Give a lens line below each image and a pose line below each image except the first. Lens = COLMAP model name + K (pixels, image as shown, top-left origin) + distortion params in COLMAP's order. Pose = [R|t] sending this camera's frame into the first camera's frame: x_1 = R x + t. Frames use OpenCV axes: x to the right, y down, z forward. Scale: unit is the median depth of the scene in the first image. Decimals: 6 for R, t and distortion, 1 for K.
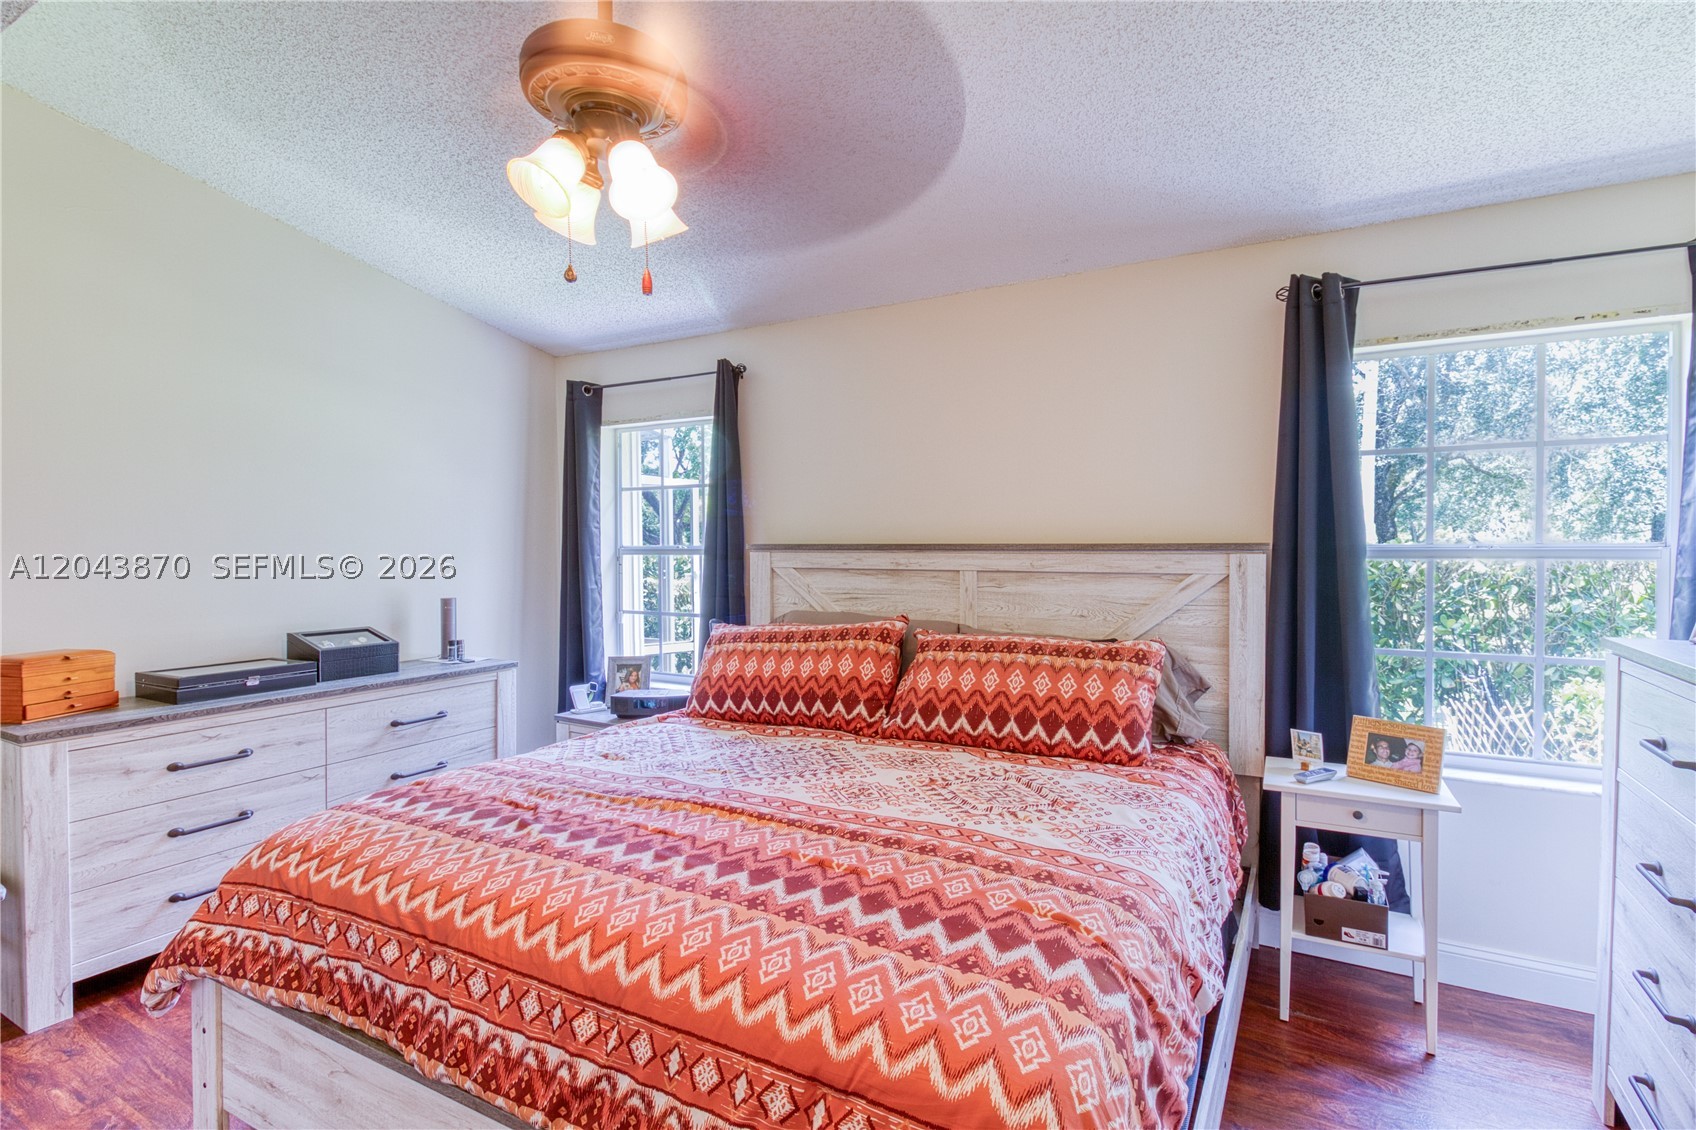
lens RADIAL K [[775.0, 0, 844.8], [0, 775.0, 567.6], [0, 0, 1]] dist [0.009175, -0.003417]
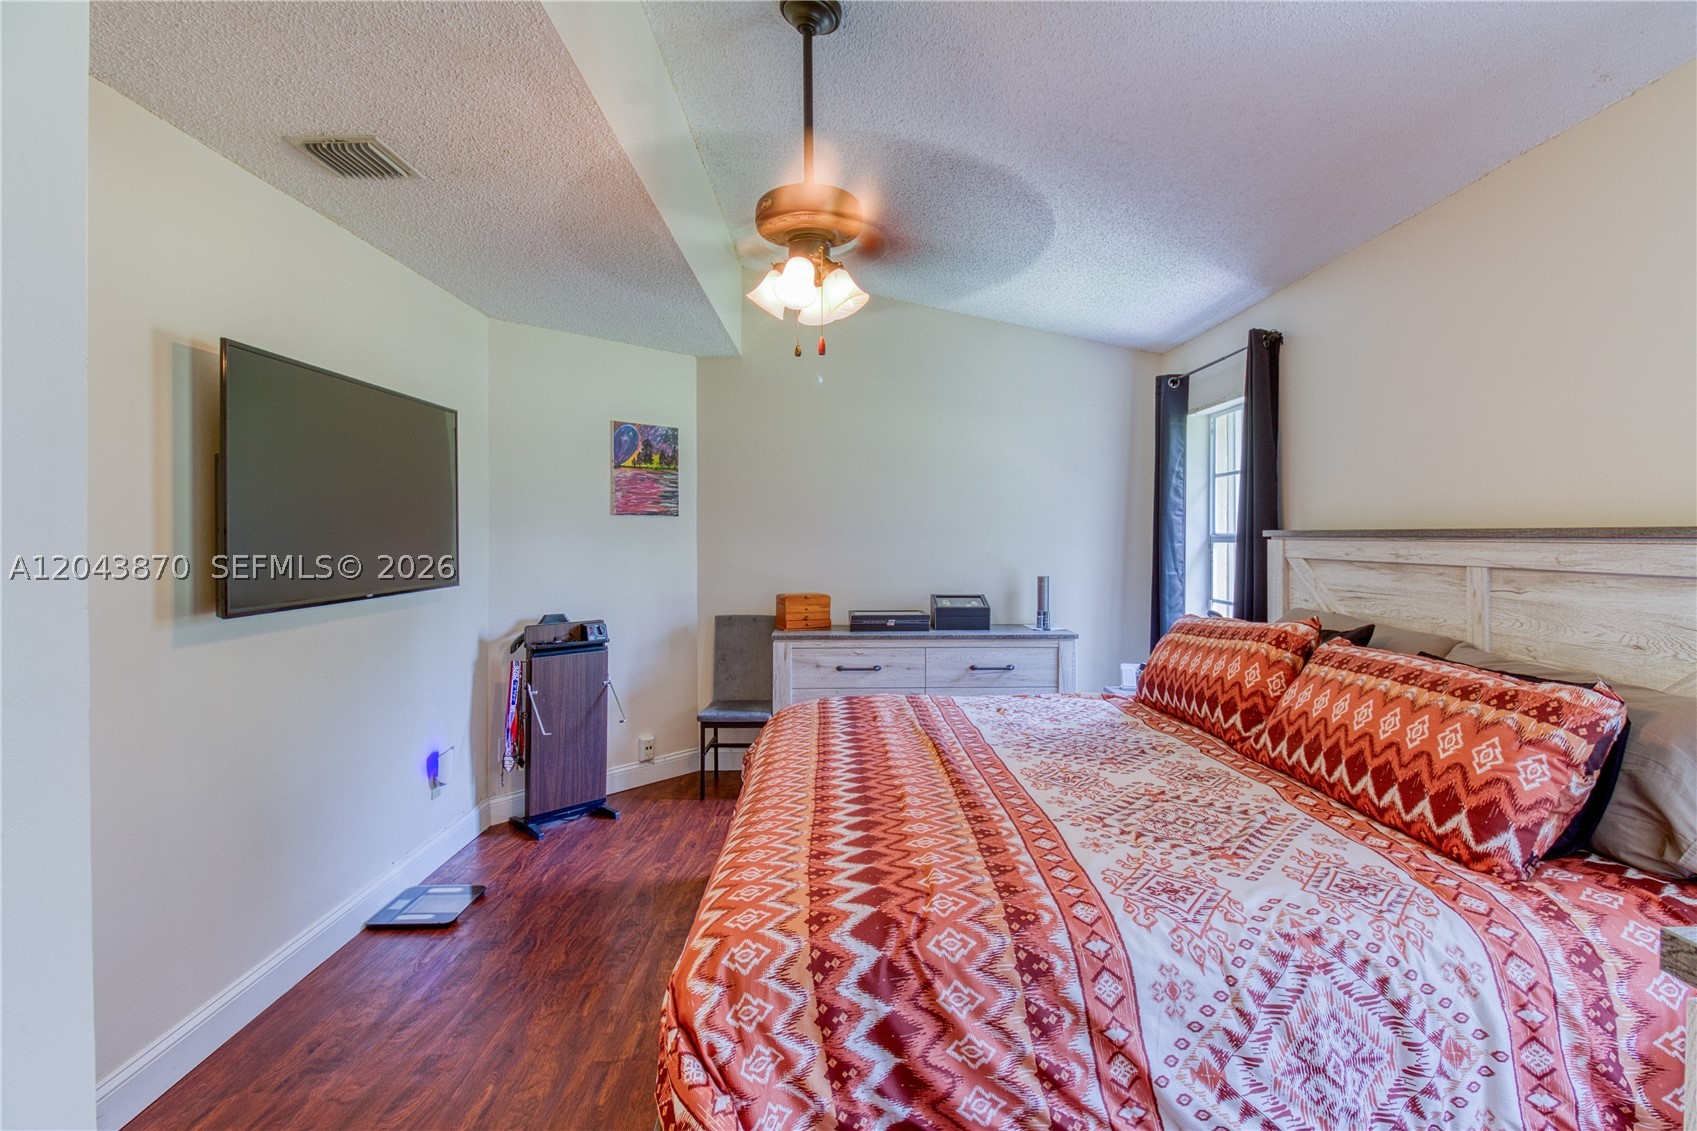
lens RADIAL K [[775.4, 0, 860.9], [0, 775.4, 549.9], [0, 0, 1]] dist [0.009175, -0.003417]
pose [[0.519215, 0.016100, -0.854492, 0.537574], [-0.021947, 0.999744, 0.005501, -0.003453], [0.854362, 0.015898, 0.519435, 0.178759]]
